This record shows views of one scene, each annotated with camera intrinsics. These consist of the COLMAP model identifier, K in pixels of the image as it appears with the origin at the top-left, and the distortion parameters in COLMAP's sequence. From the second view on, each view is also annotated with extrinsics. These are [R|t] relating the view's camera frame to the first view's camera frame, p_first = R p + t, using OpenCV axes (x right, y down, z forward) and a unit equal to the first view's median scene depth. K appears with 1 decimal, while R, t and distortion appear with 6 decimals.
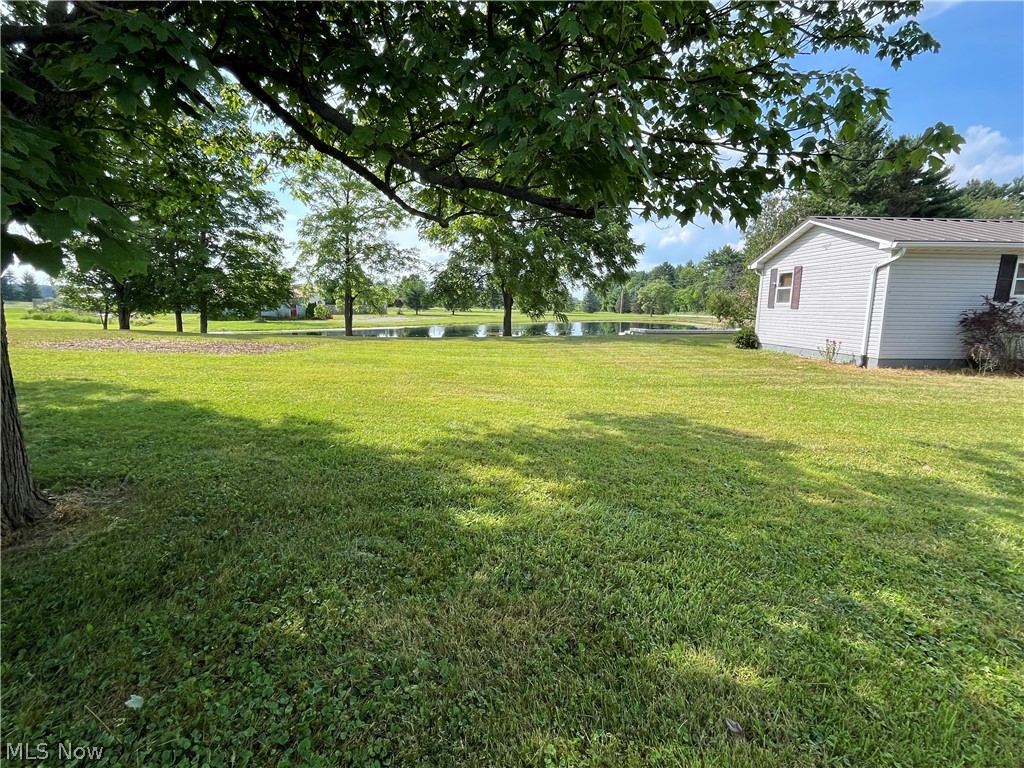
lens RADIAL K [[480.8, 0, 512.0], [0, 480.8, 384.0], [0, 0, 1]] dist [0.000154, 0.000067]
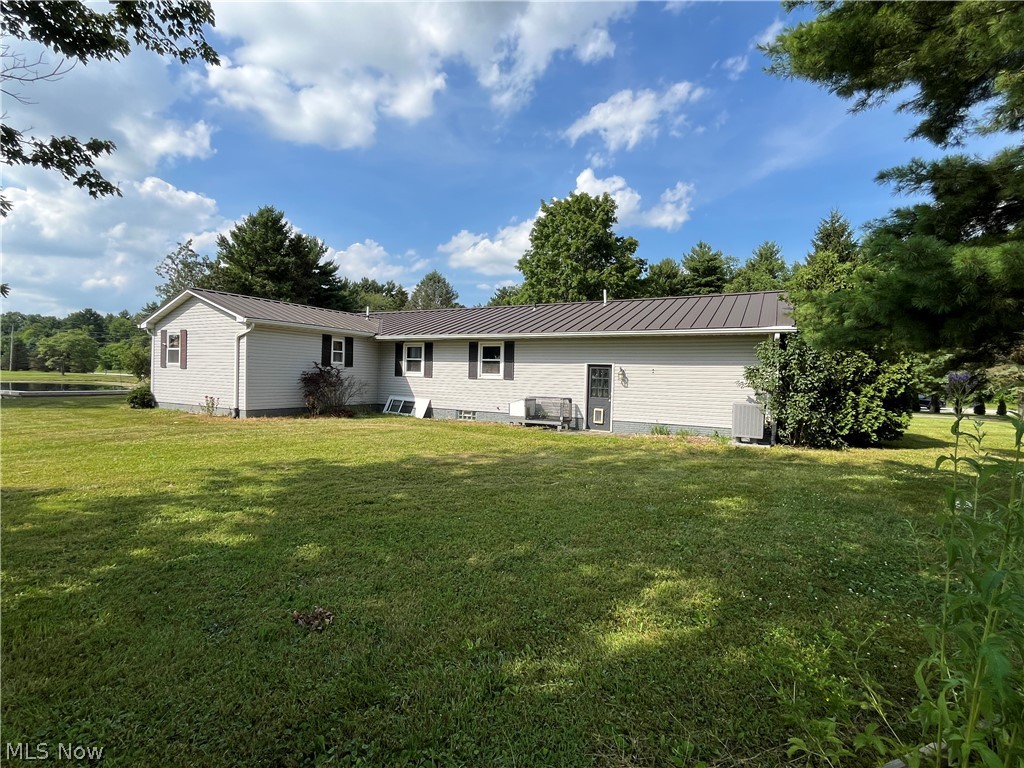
lens RADIAL K [[480.8, 0, 512.0], [0, 480.8, 384.0], [0, 0, 1]] dist [0.000154, 0.000067]
pose [[0.527414, -0.010474, 0.849544, 0.060748], [0.114083, 0.991742, -0.058598, 0.021966], [-0.841914, 0.127824, 0.524254, -0.160869]]
